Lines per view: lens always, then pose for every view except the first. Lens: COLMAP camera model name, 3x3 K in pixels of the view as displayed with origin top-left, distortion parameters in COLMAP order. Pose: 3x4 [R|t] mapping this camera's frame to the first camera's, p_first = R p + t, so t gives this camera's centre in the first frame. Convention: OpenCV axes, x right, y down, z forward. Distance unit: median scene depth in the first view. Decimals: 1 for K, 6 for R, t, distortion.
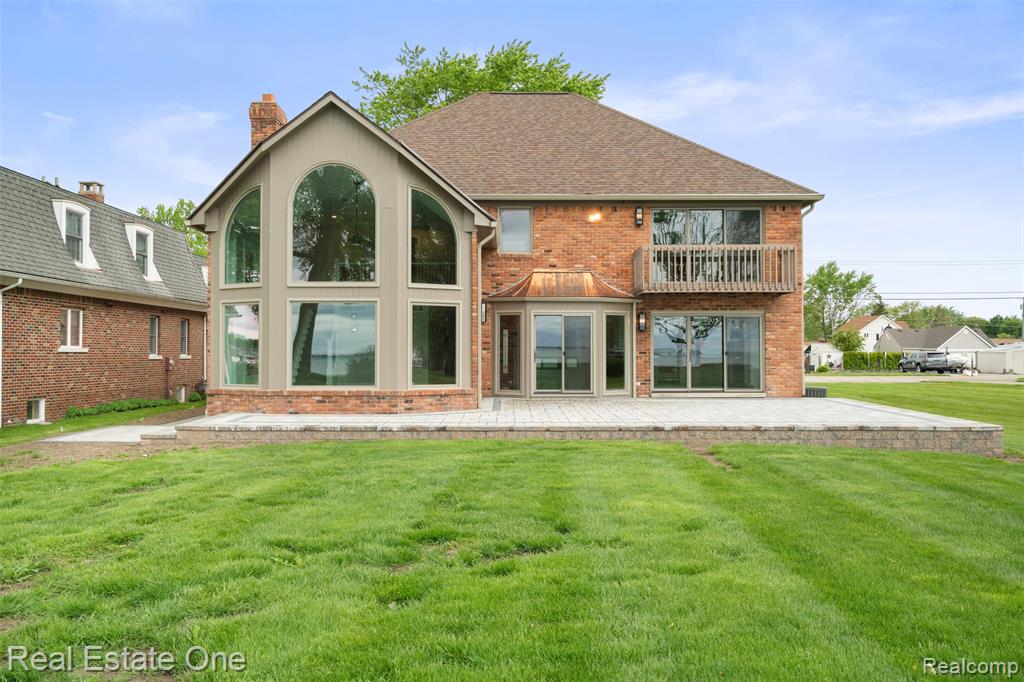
lens RADIAL K [[869.2, 0, 512.0], [0, 869.2, 341.0], [0, 0, 1]] dist [0.010533, 0.005751]
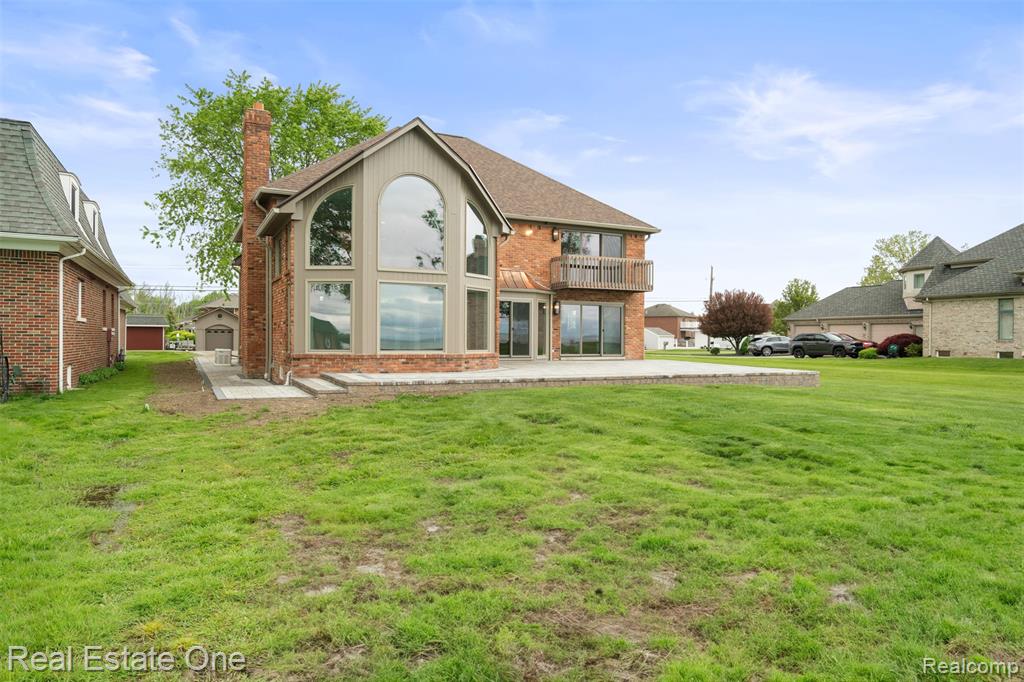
lens RADIAL K [[654.4, 0, 512.0], [0, 654.4, 341.0], [0, 0, 1]] dist [0.006768, 0.000939]
pose [[0.893994, 0.004885, 0.448053, -0.405082], [-0.014574, 0.999729, 0.018179, 0.014518], [-0.447843, -0.022782, 0.893822, 0.064860]]
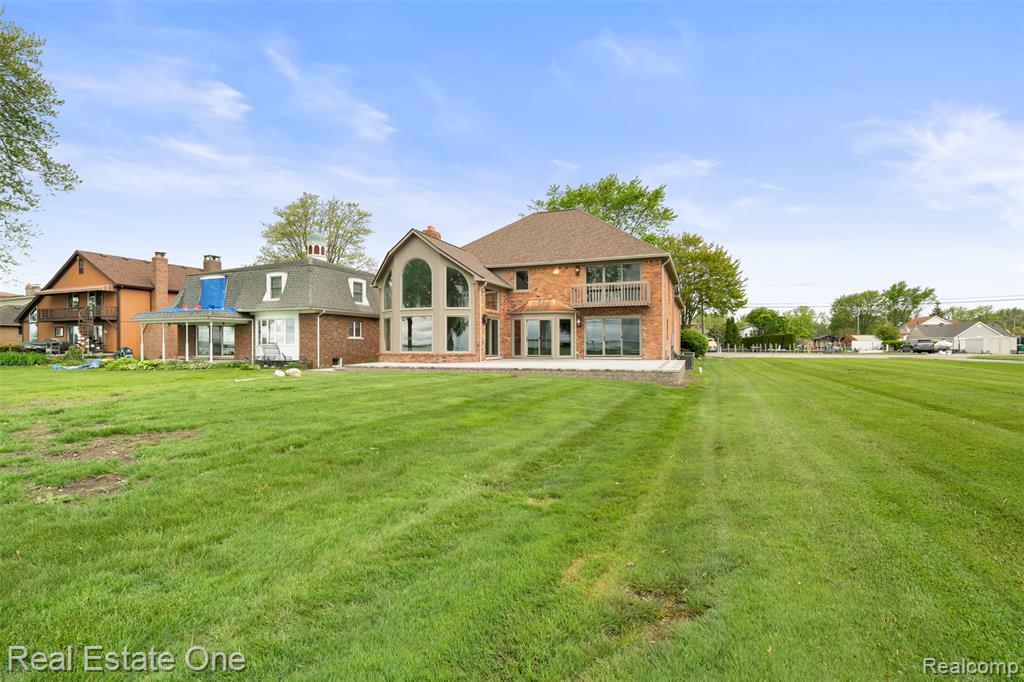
lens RADIAL K [[477.1, 0, 512.0], [0, 477.1, 341.0], [0, 0, 1]] dist [-0.002352, -0.000287]
pose [[0.929582, -0.006451, -0.368559, 0.420695], [0.009039, 0.999945, 0.005295, 0.015187], [0.368505, -0.008254, 0.929589, -0.099996]]
